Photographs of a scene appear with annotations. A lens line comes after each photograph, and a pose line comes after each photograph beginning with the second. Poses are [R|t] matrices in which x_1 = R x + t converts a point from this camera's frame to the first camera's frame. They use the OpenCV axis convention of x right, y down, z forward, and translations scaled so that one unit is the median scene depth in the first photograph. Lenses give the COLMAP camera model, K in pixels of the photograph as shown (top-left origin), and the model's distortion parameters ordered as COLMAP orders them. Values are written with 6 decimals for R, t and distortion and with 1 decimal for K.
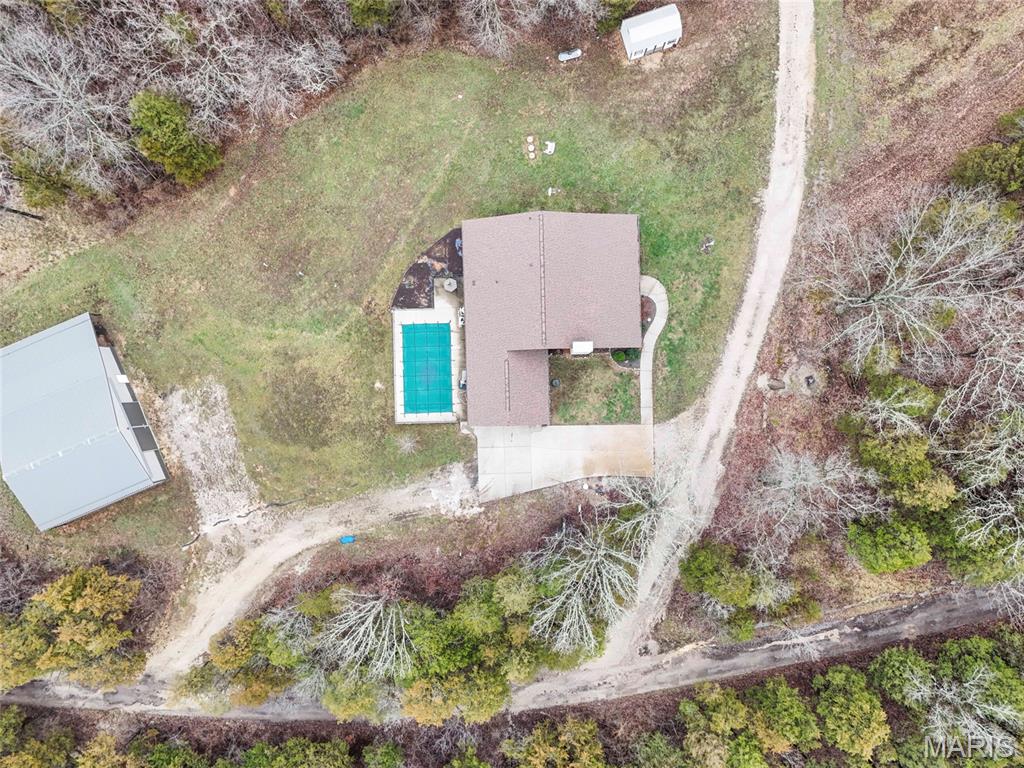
lens RADIAL K [[750.9, 0, 515.0], [0, 750.9, 387.0], [0, 0, 1]] dist [0.073216, -0.064844]
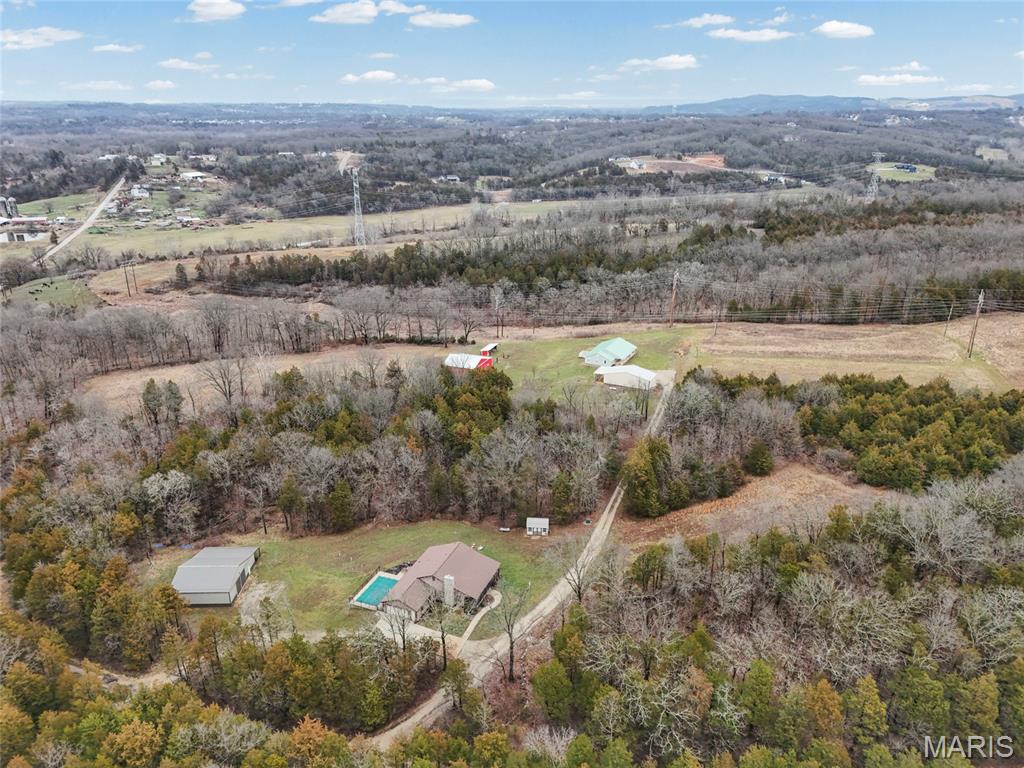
lens RADIAL K [[750.9, 0, 515.0], [0, 750.9, 387.0], [0, 0, 1]] dist [0.073216, -0.064844]
pose [[0.920749, 0.159587, -0.356024, 0.850832], [-0.389478, 0.322239, -0.862826, 1.399371], [-0.022971, 0.933110, 0.358857, -0.239962]]
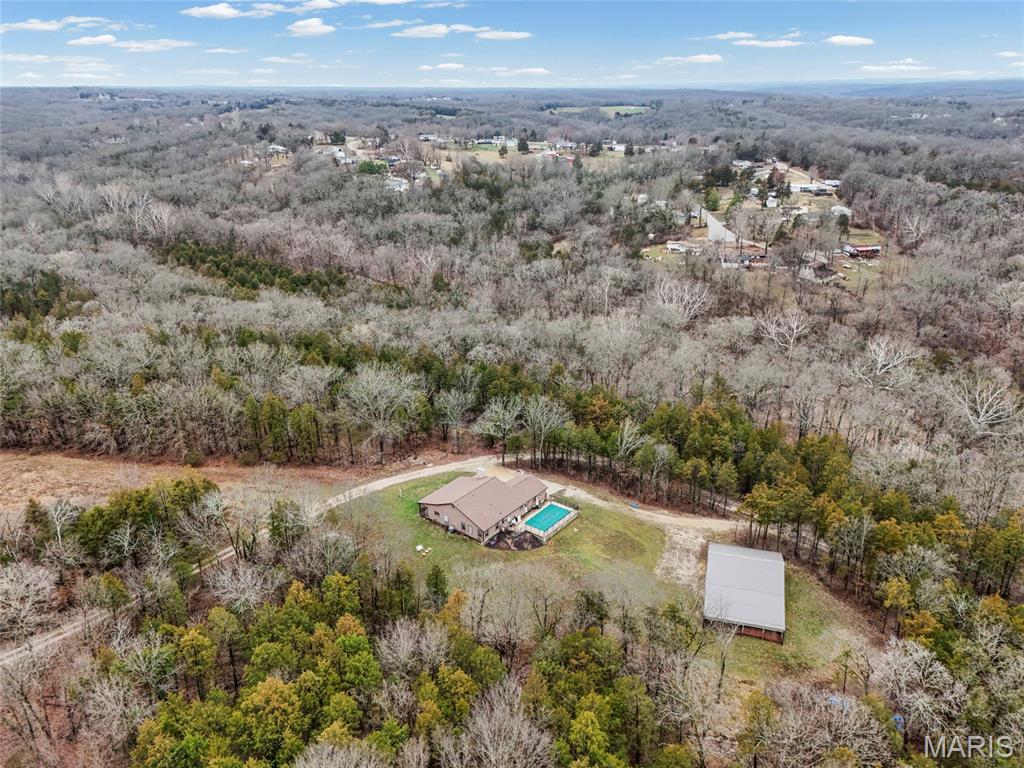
lens RADIAL K [[750.9, 0, 515.0], [0, 750.9, 387.0], [0, 0, 1]] dist [0.073216, -0.064844]
pose [[-0.772678, -0.218048, 0.596174, -1.114243], [0.634302, -0.302331, 0.711518, -1.332703], [0.025097, 0.927928, 0.371912, -0.016719]]
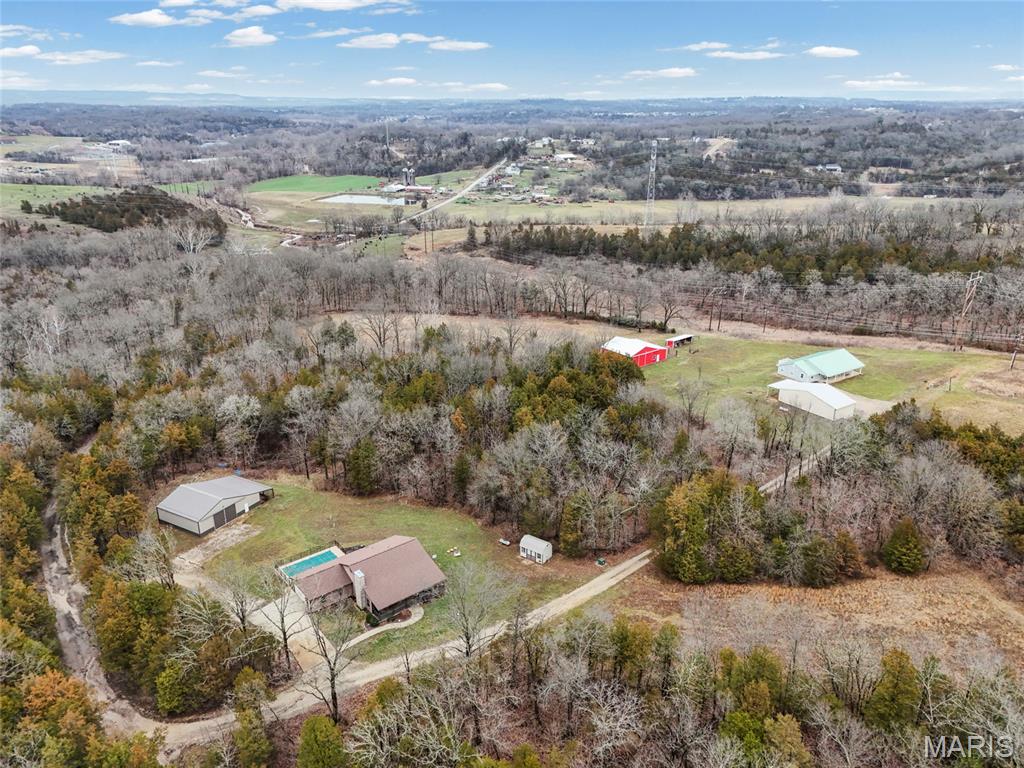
lens RADIAL K [[750.9, 0, 515.0], [0, 750.9, 387.0], [0, 0, 1]] dist [0.073216, -0.064844]
pose [[0.601205, 0.305699, -0.738309, 1.330096], [-0.798955, 0.212647, -0.562541, 0.498824], [-0.014969, 0.928078, 0.372084, -0.042184]]
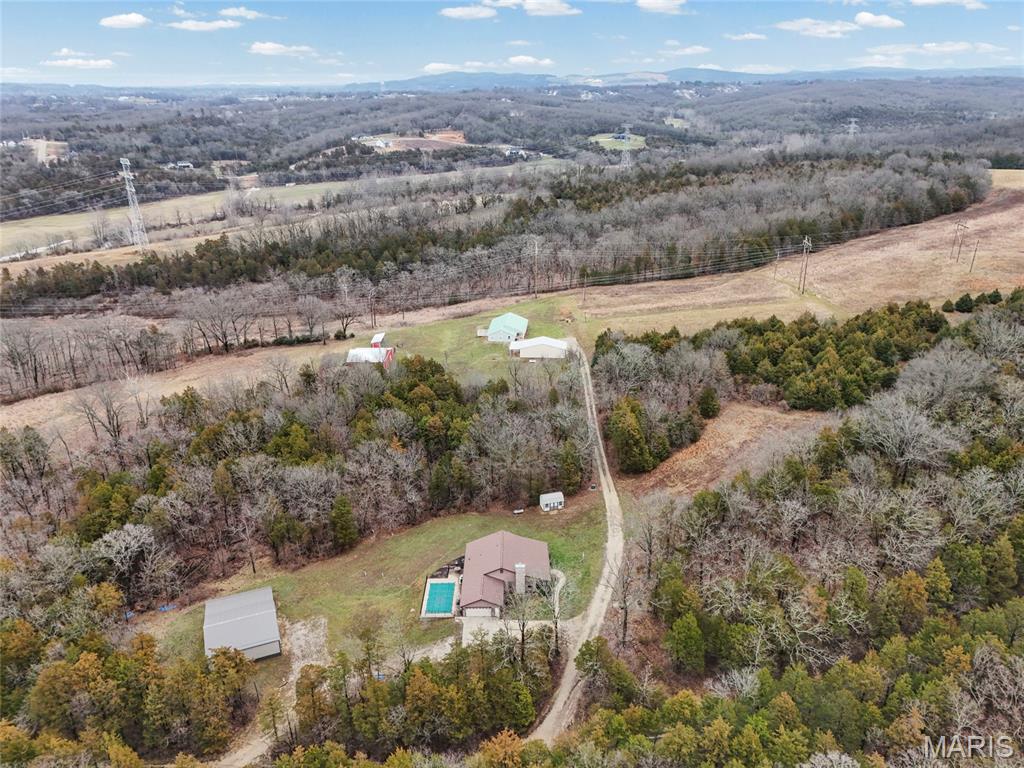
lens RADIAL K [[750.9, 0, 515.0], [0, 750.9, 387.0], [0, 0, 1]] dist [0.073216, -0.064844]
pose [[0.999536, 0.021125, -0.021966, 0.102463], [-0.028306, 0.376438, -0.926009, 1.547123], [-0.011293, 0.926201, 0.376861, -0.222320]]
